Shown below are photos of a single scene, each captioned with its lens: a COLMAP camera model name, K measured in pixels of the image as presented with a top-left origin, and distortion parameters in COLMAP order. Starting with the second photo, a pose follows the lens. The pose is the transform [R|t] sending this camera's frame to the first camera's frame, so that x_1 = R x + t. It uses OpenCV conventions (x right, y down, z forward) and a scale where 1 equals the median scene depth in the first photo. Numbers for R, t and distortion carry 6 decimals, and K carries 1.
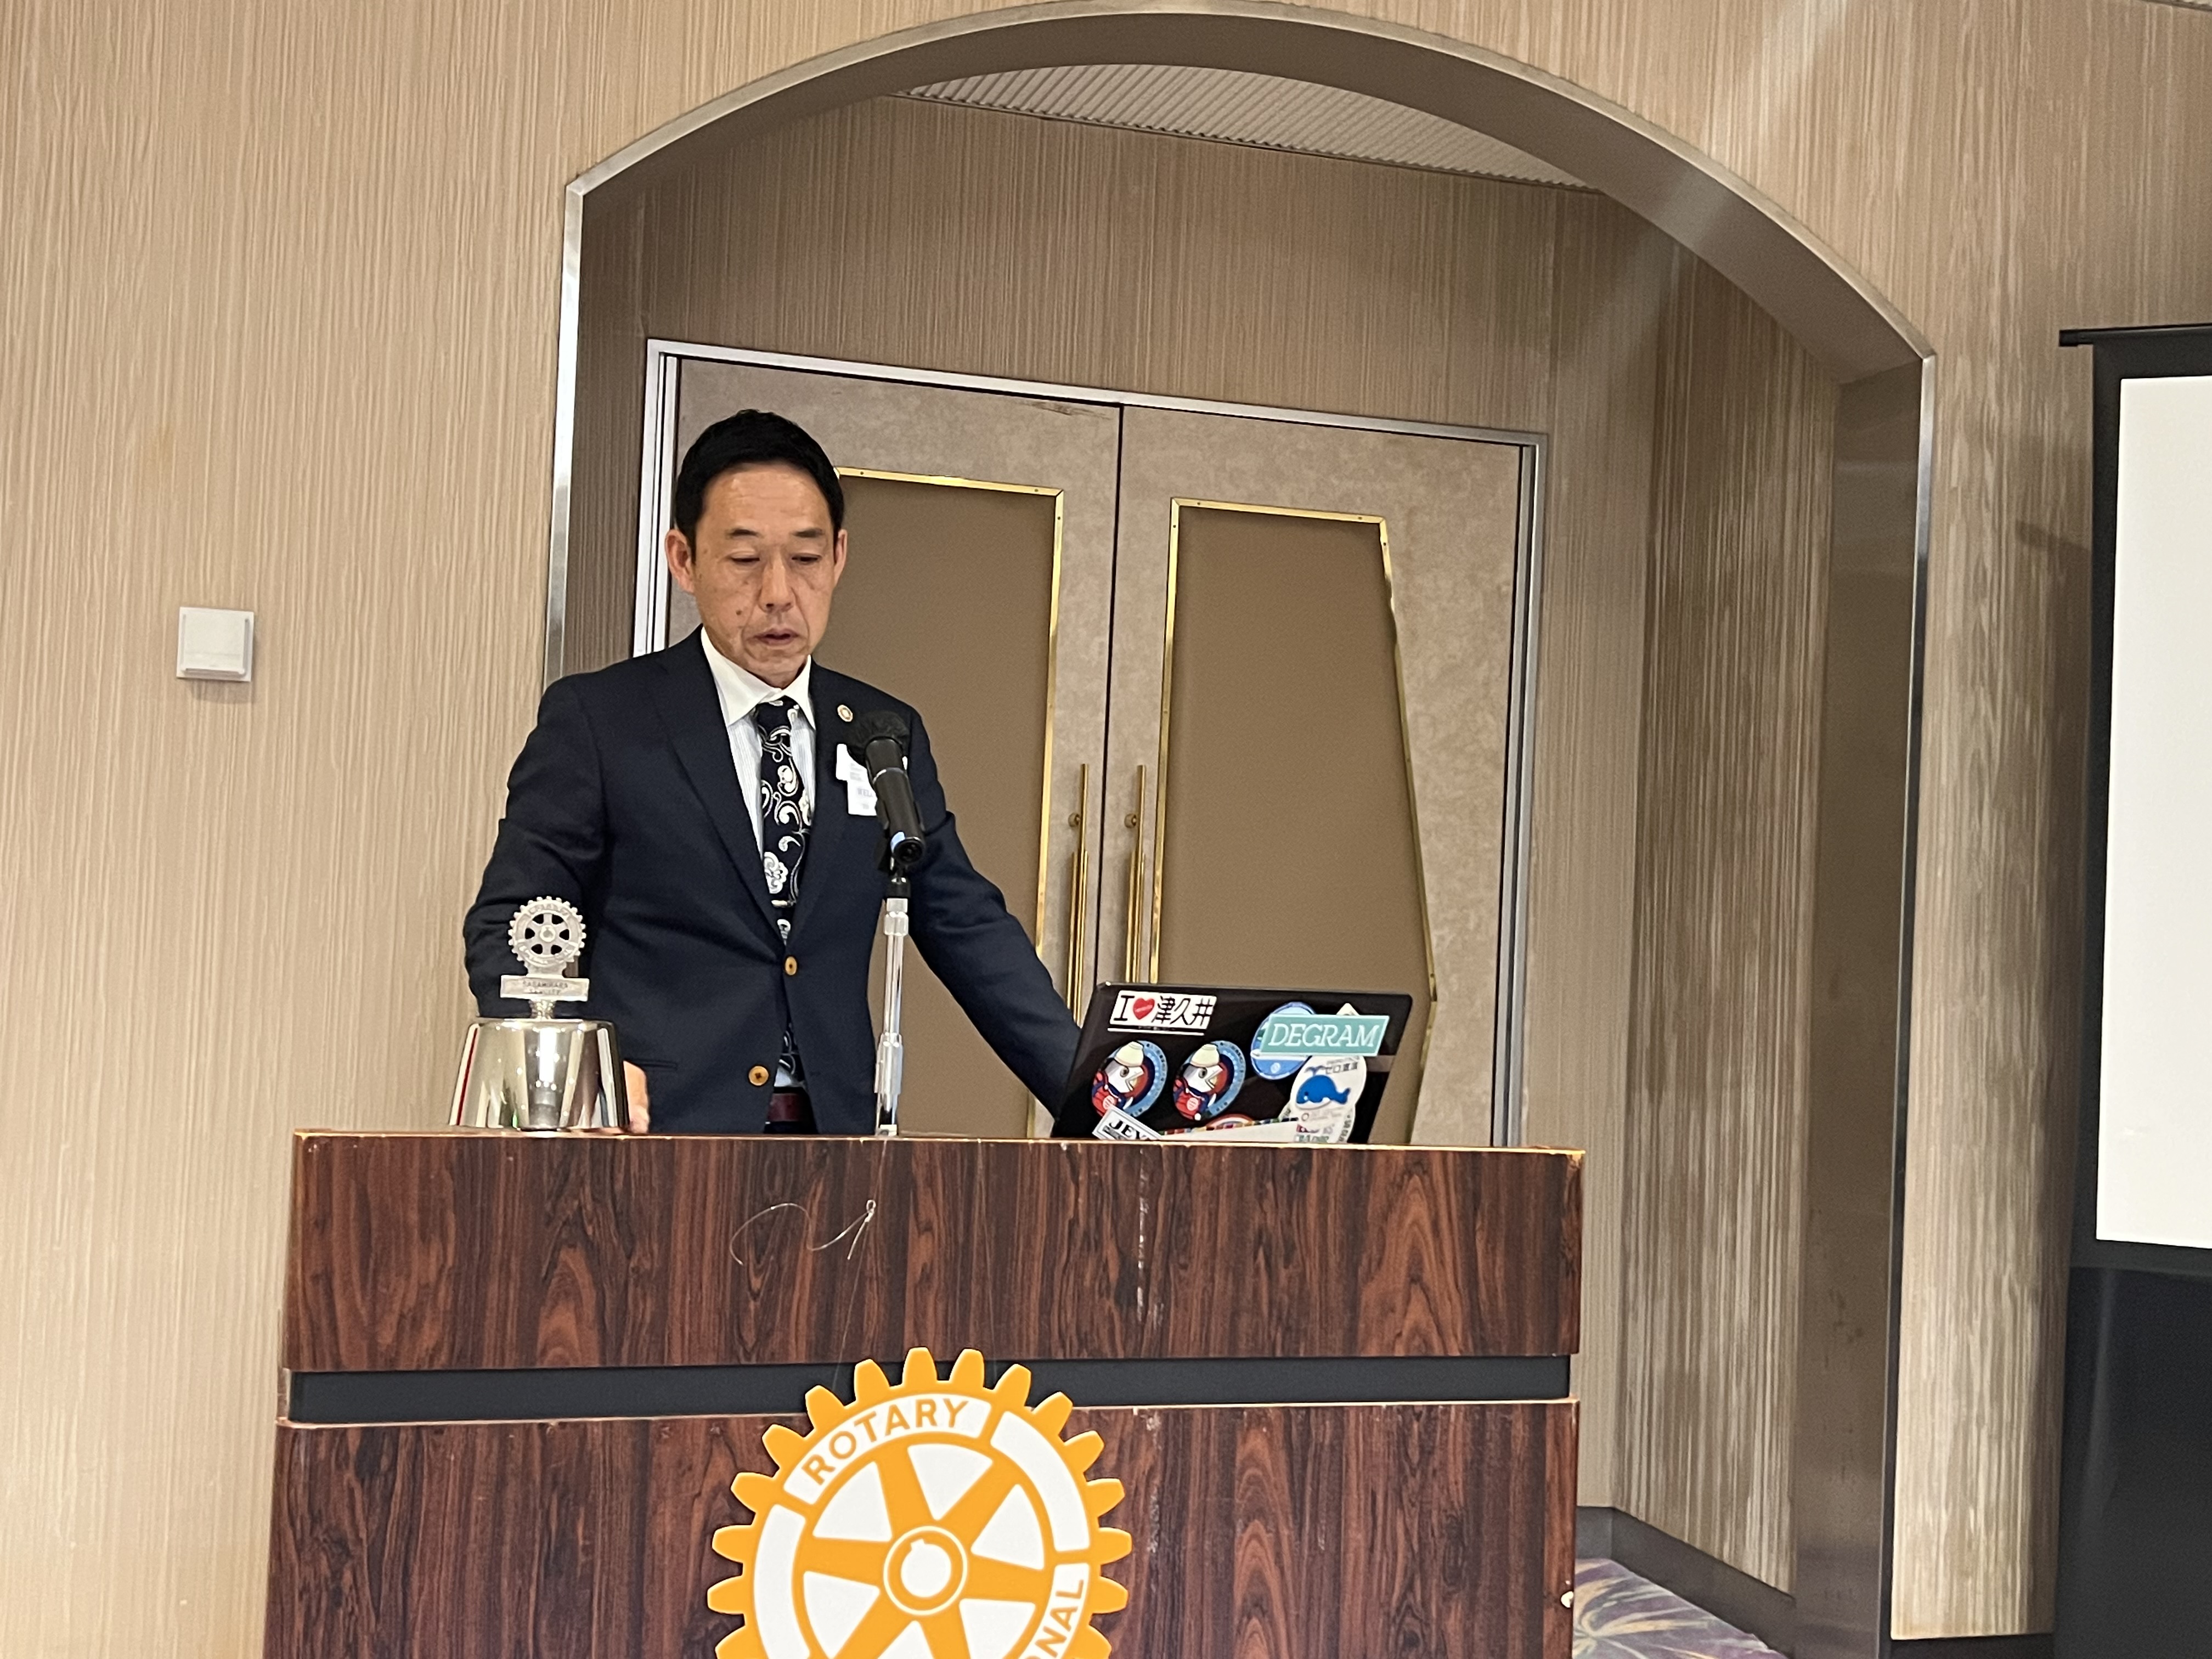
lens RADIAL K [[2493.3, 0, 1086.1], [0, 2493.3, 837.0], [0, 0, 1]] dist [0.067834, 0.000000]
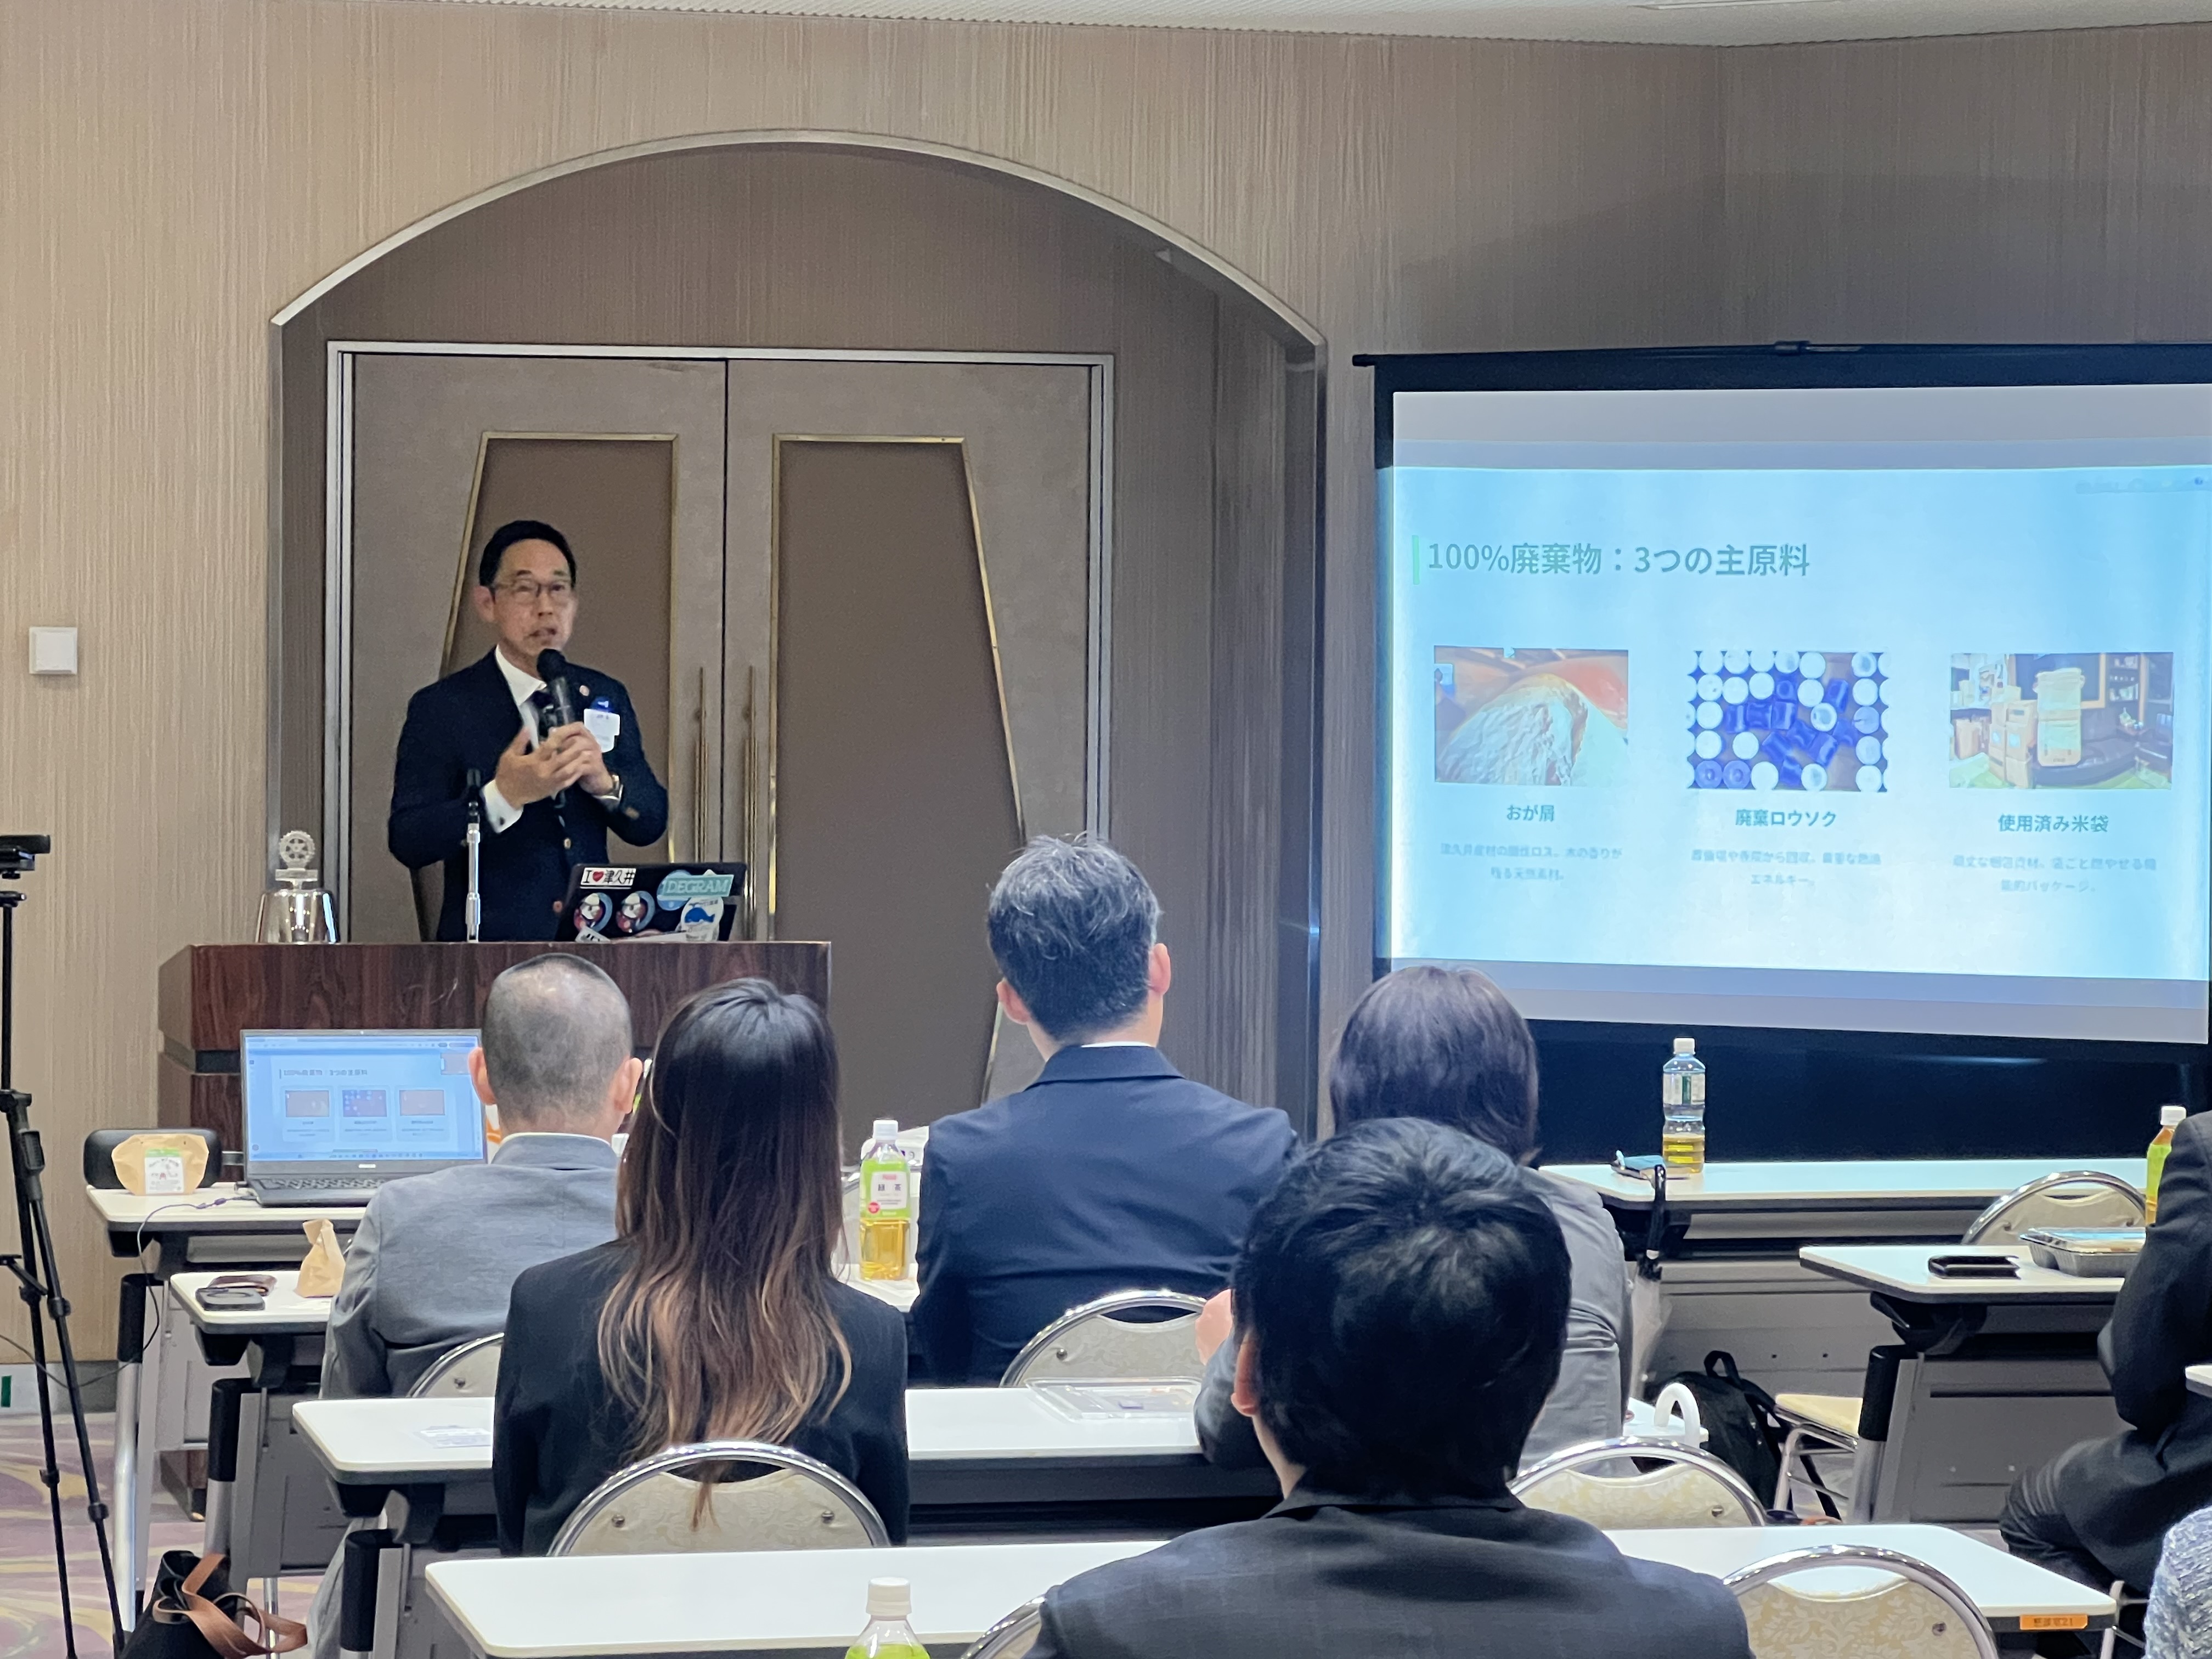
lens RADIAL K [[6205.8, 0, 1091.1], [0, 6205.8, 841.0], [0, 0, 1]] dist [0.122689, 0.000000]
pose [[0.997880, -0.031182, -0.057126, 0.693166], [0.035044, 0.997077, 0.067892, -0.278281], [0.054842, -0.069750, 0.996056, -3.860461]]
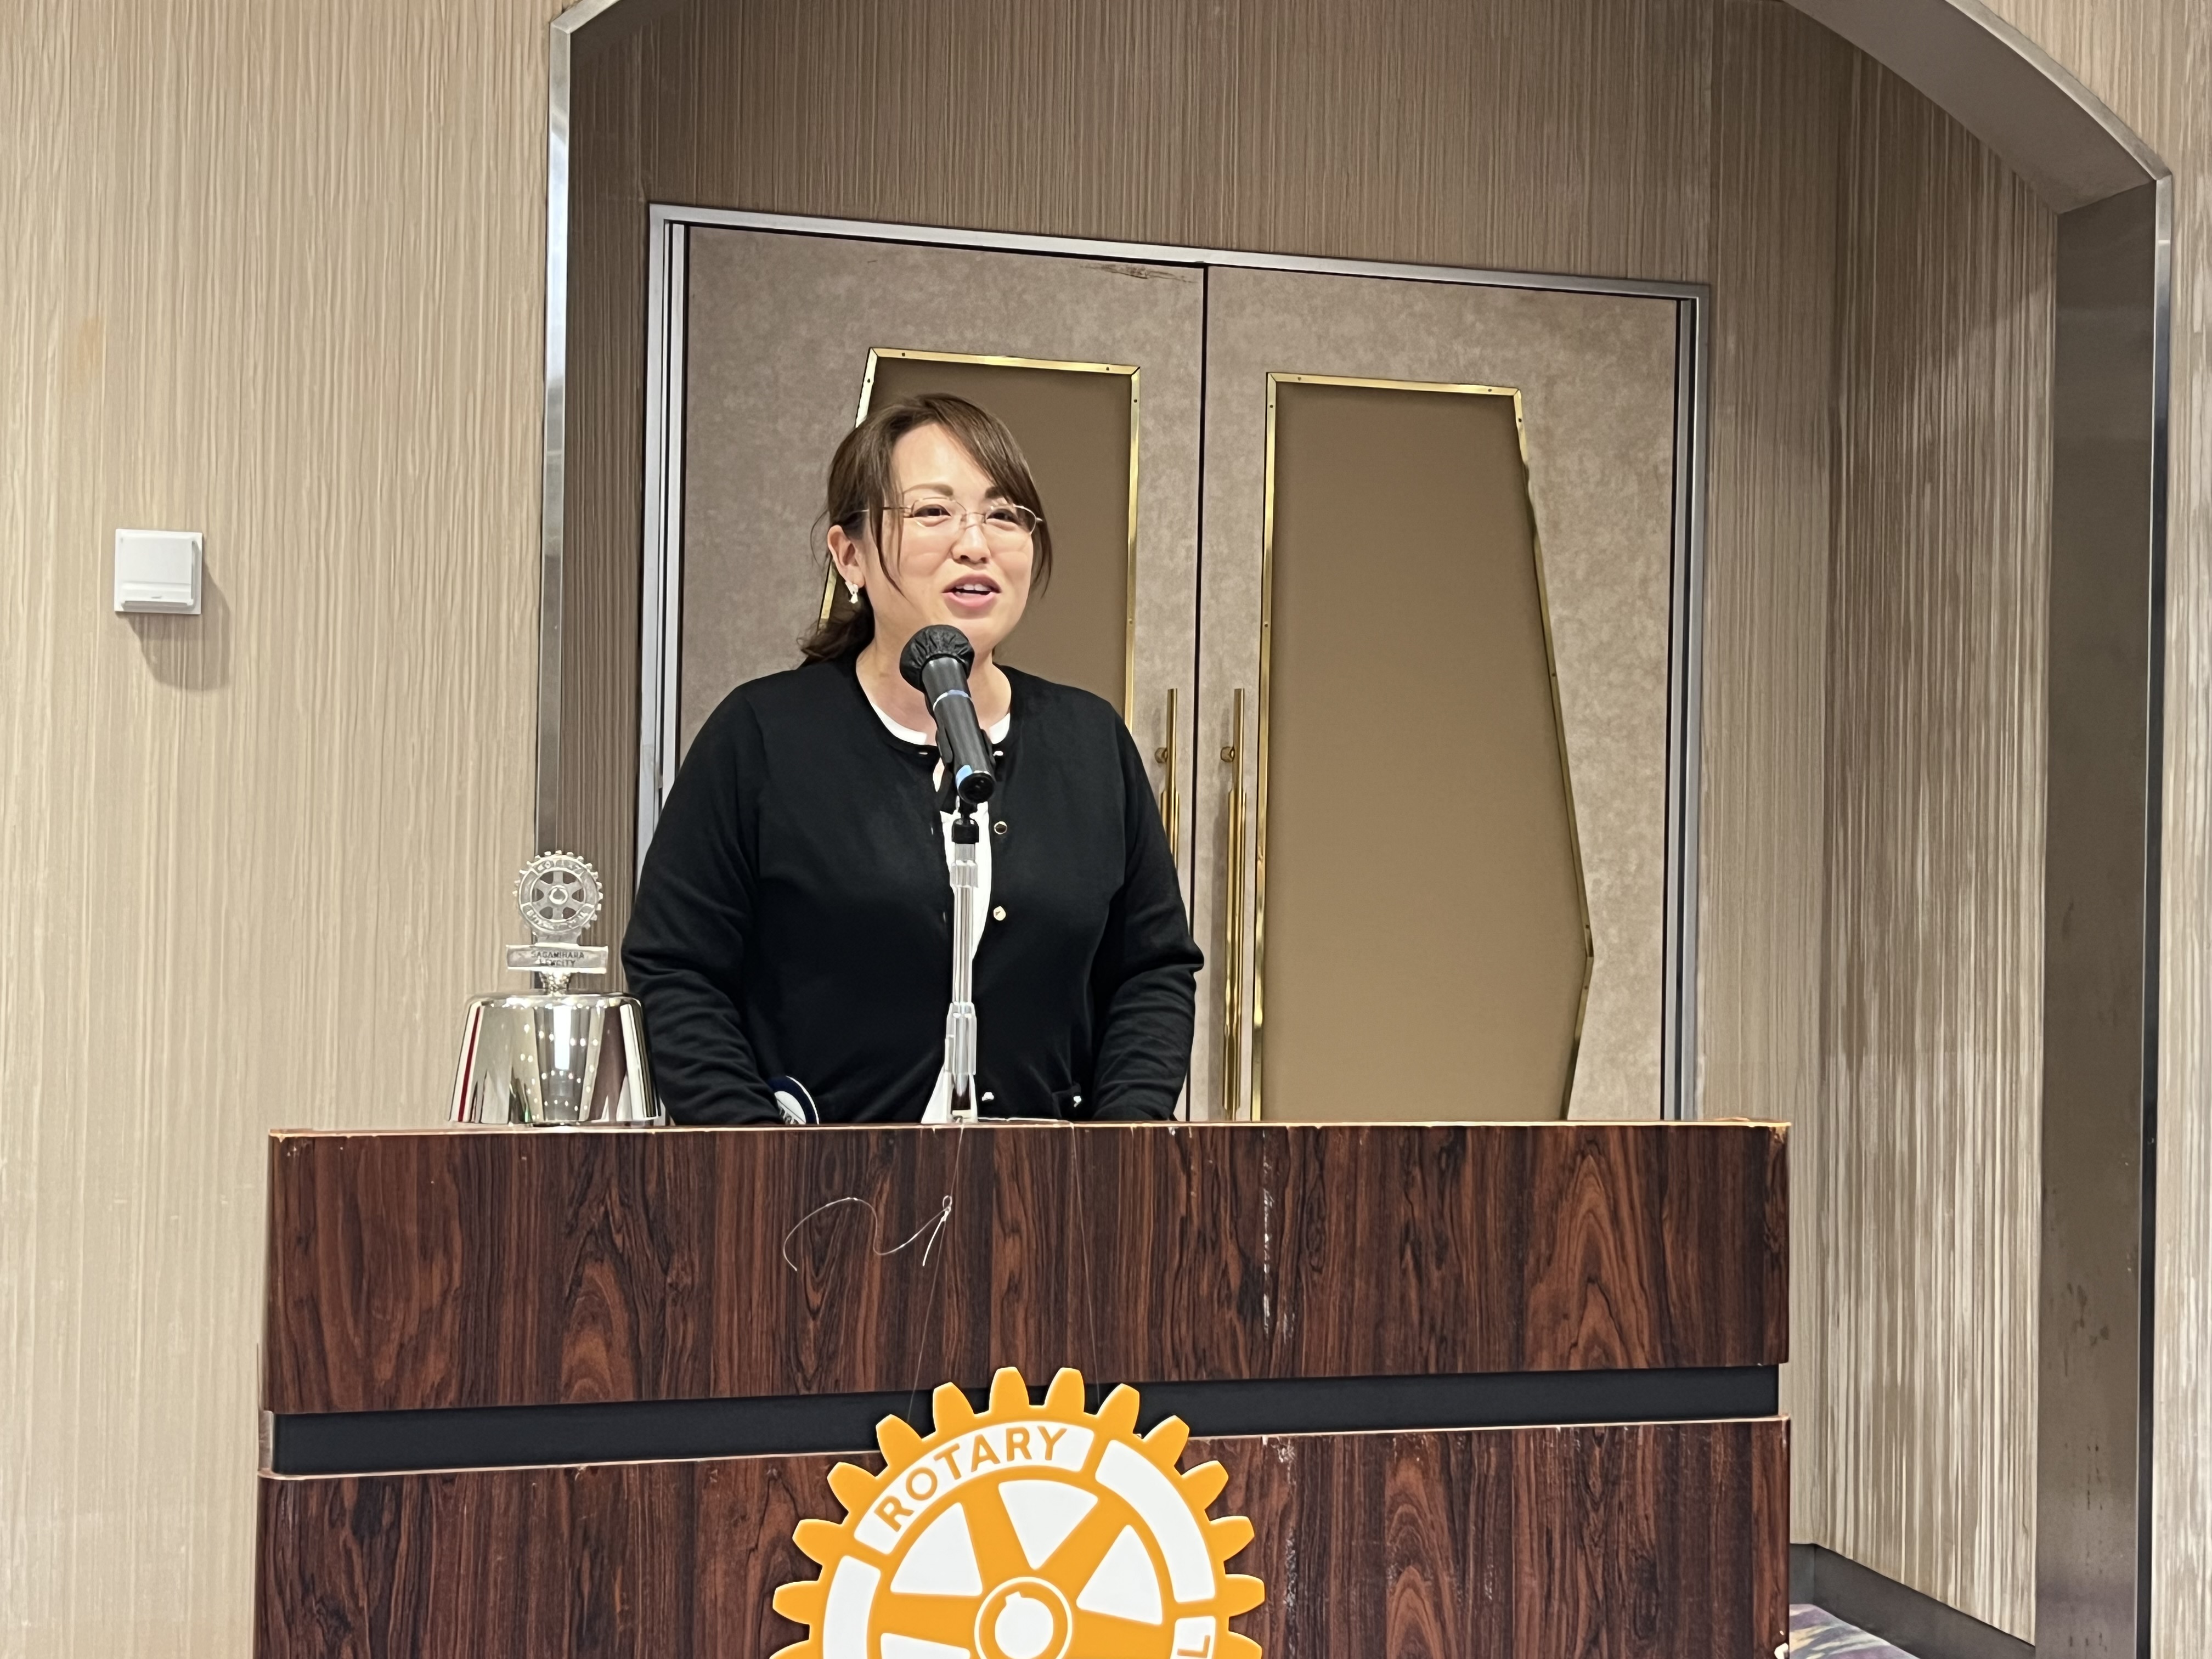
lens RADIAL K [[2888.8, 0, 1091.4], [0, 2888.8, 825.0], [0, 0, 1]] dist [0.107028, 0.000000]
pose [[0.999328, -0.025853, -0.025973, -0.007752], [0.026211, 0.999565, 0.013524, 0.006182], [0.025612, -0.014196, 0.999571, 0.018735]]
